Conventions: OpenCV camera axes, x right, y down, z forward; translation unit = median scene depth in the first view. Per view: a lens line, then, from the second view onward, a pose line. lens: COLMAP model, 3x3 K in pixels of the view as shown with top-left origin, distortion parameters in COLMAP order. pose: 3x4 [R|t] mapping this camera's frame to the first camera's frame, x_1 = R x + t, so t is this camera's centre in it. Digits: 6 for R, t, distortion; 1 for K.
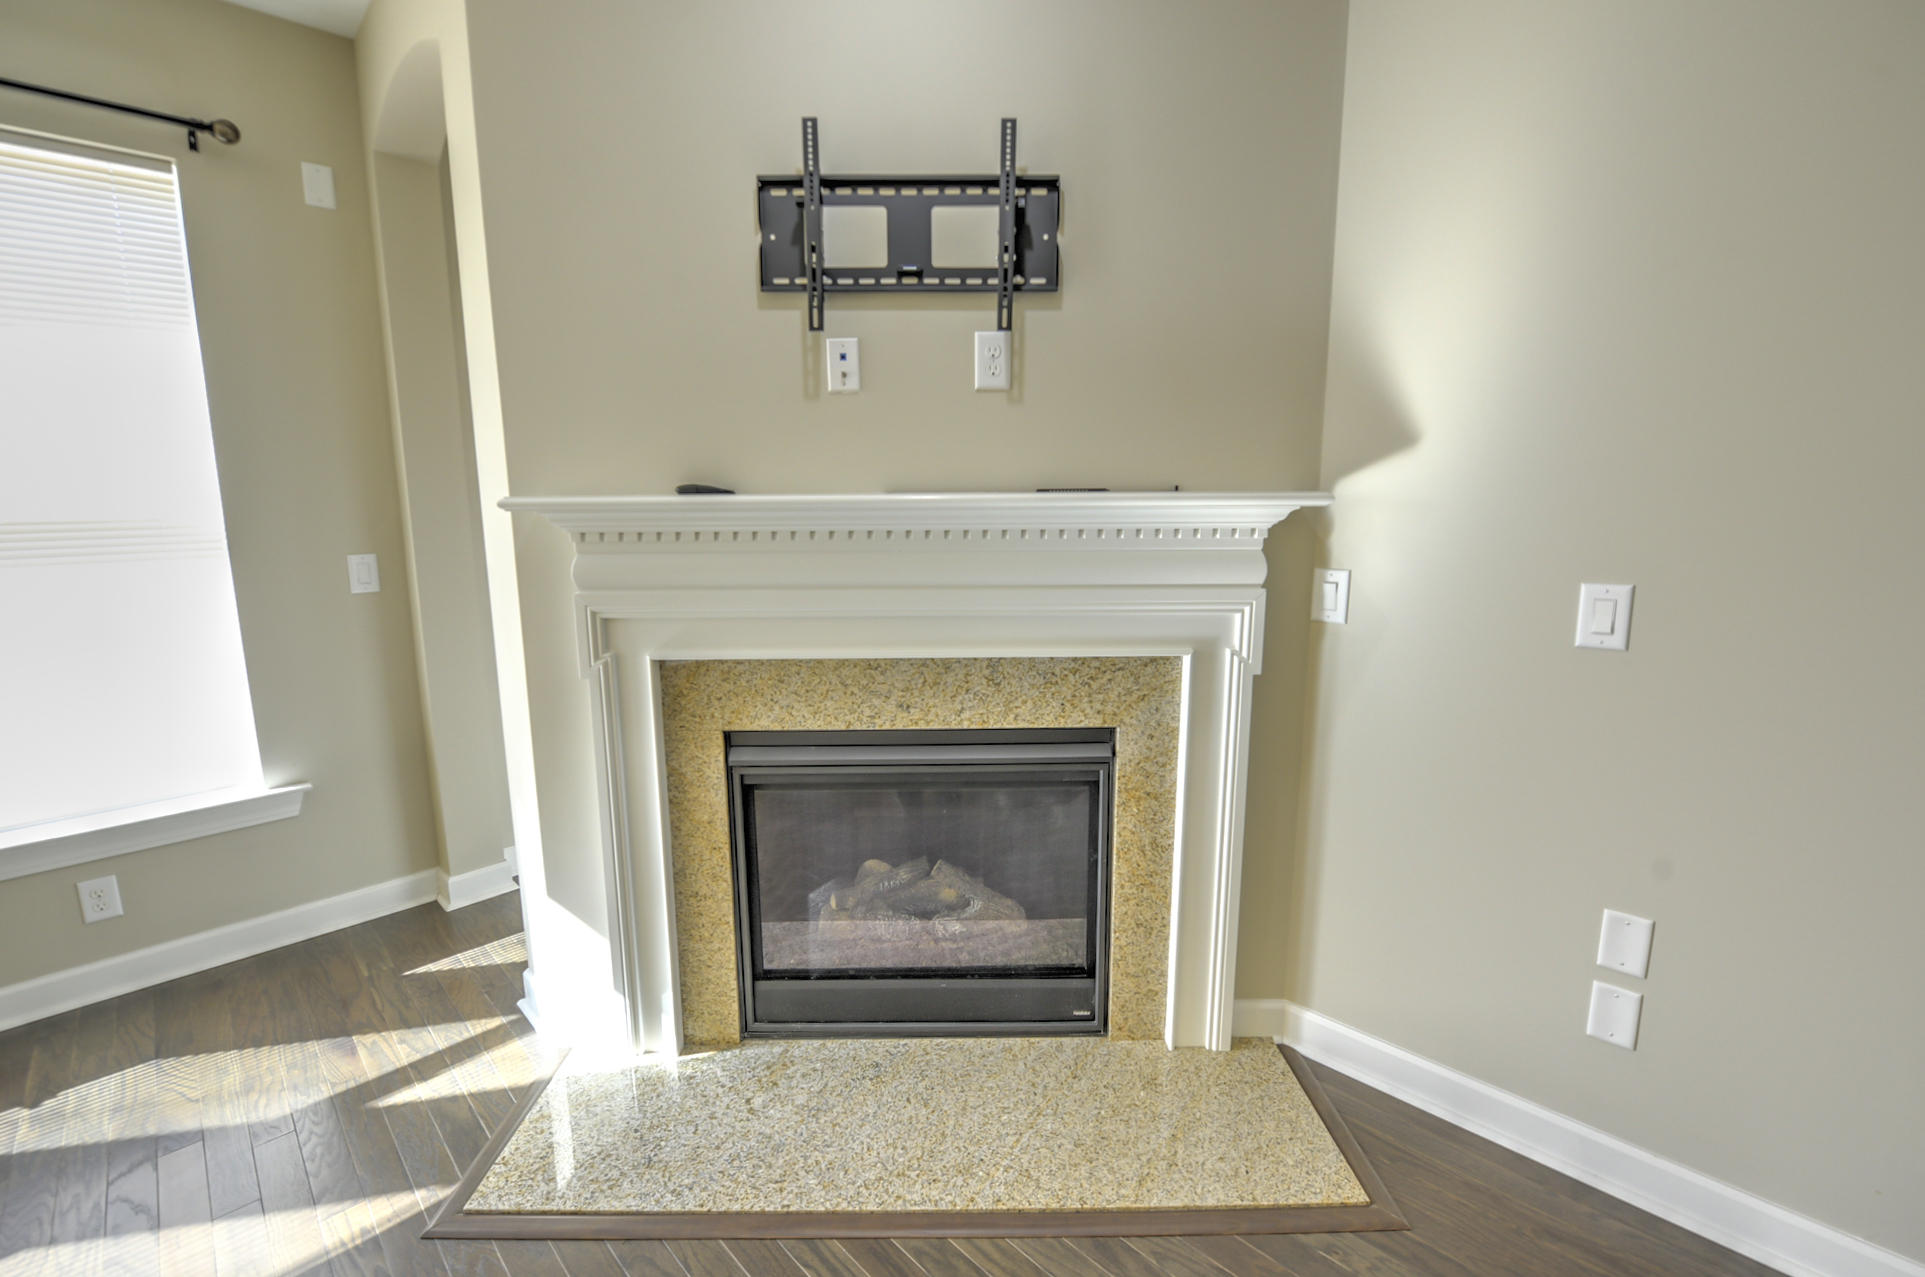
lens RADIAL K [[774.5, 0, 962.5], [0, 774.5, 638.5], [0, 0, 1]] dist [-0.006086, -0.007851]
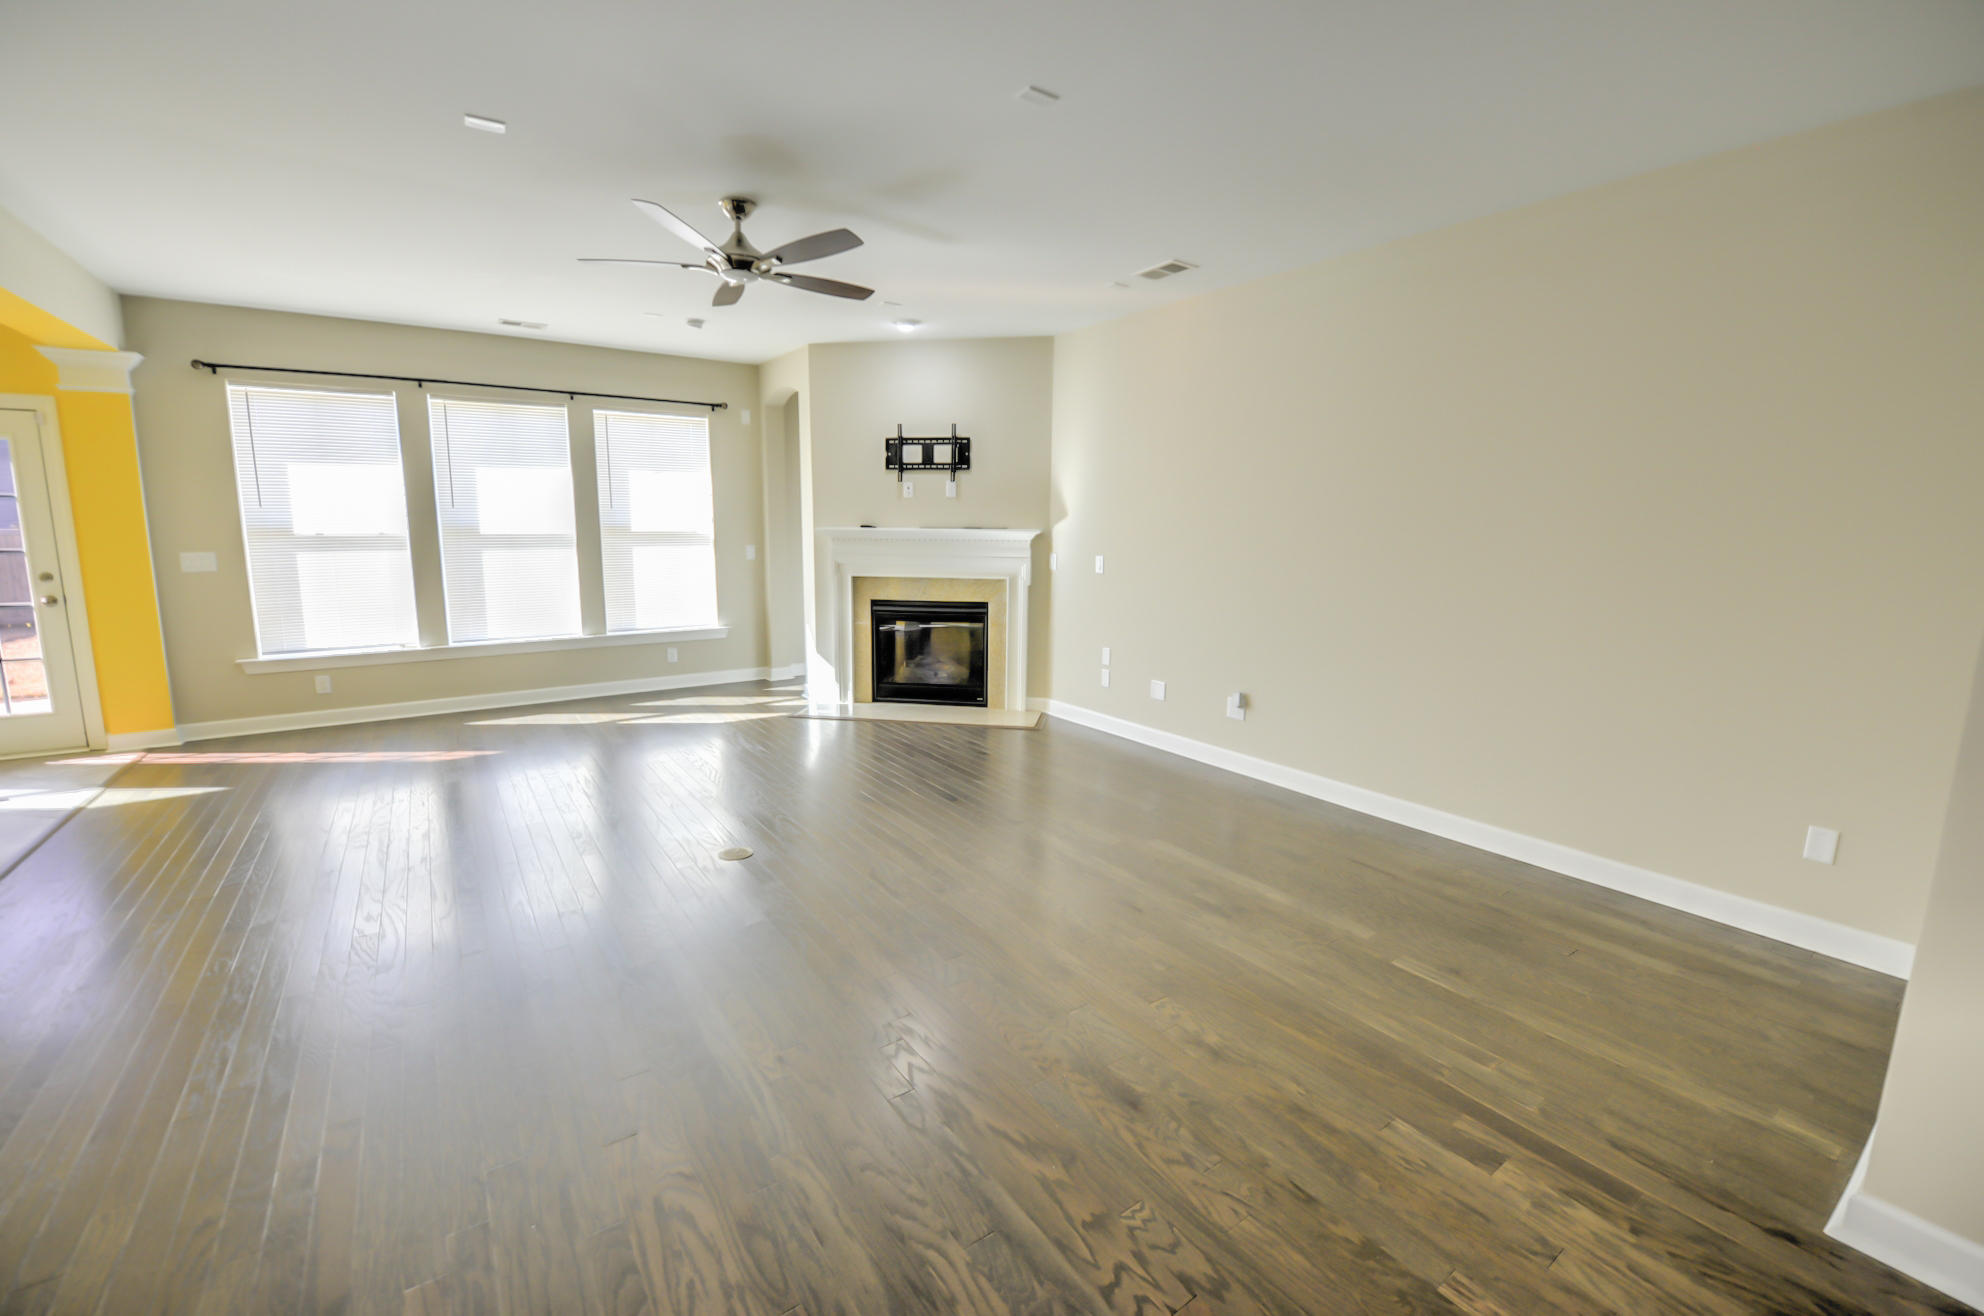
lens RADIAL K [[798.2, 0, 992.0], [0, 798.2, 658.0], [0, 0, 1]] dist [-0.006086, -0.007851]
pose [[0.982912, 0.042499, -0.179102, 0.859160], [-0.042813, 0.999081, 0.002113, 0.358128], [0.179027, 0.005591, 0.983828, -2.362153]]
